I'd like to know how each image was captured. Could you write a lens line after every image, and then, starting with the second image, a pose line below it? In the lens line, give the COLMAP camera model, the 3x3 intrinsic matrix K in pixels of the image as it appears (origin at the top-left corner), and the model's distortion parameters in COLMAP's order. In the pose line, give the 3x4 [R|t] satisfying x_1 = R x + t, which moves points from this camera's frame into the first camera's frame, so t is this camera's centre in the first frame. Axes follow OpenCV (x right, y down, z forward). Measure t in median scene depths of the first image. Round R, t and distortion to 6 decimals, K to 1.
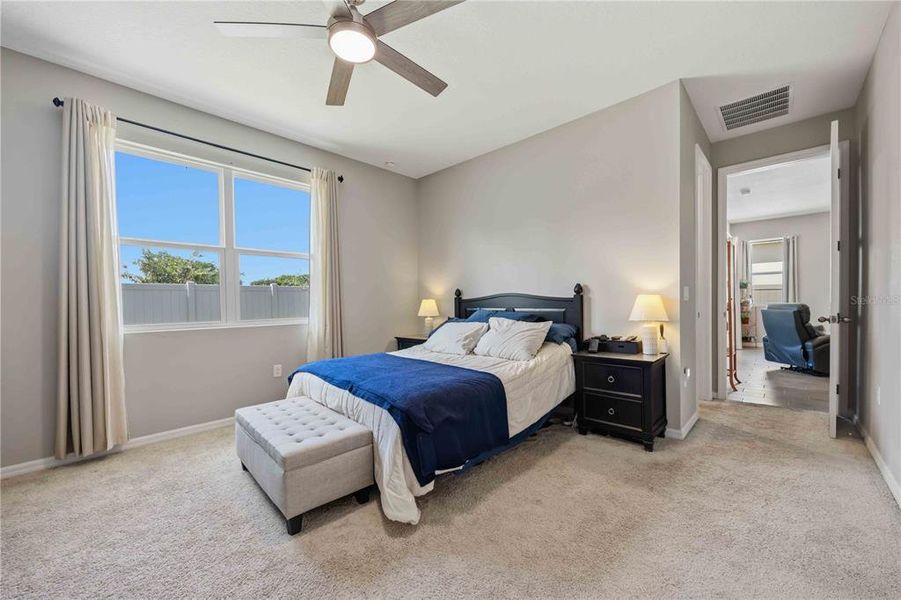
lens RADIAL K [[342.6, 0, 451.5], [0, 342.6, 304.5], [0, 0, 1]] dist [-0.003248, 0.000037]
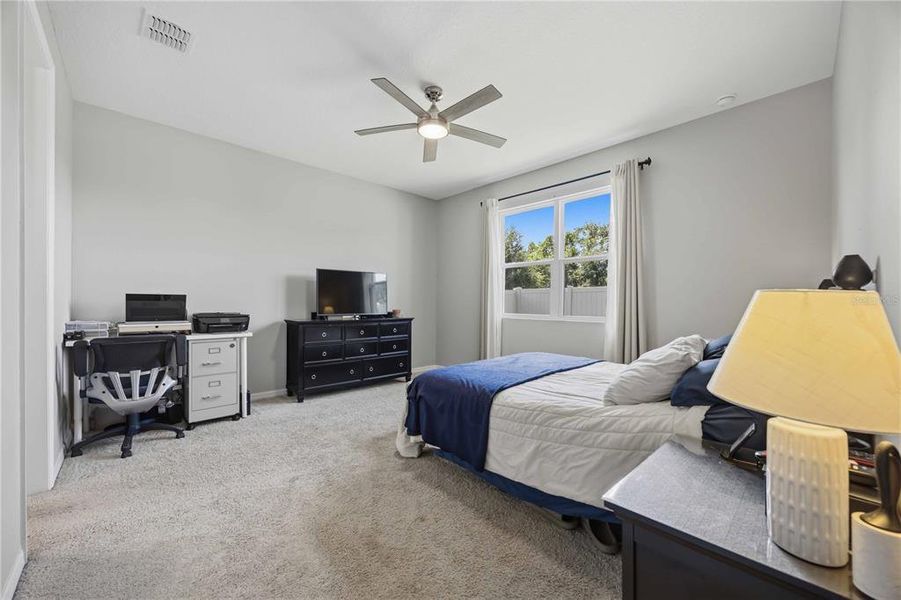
lens RADIAL K [[342.6, 0, 452.7], [0, 342.6, 301.3], [0, 0, 1]] dist [-0.003248, 0.000037]
pose [[-0.035900, 0.012739, -0.999274, 0.804967], [-0.015105, 0.999798, 0.013288, -0.020855], [0.999241, 0.015571, -0.035701, 0.760869]]
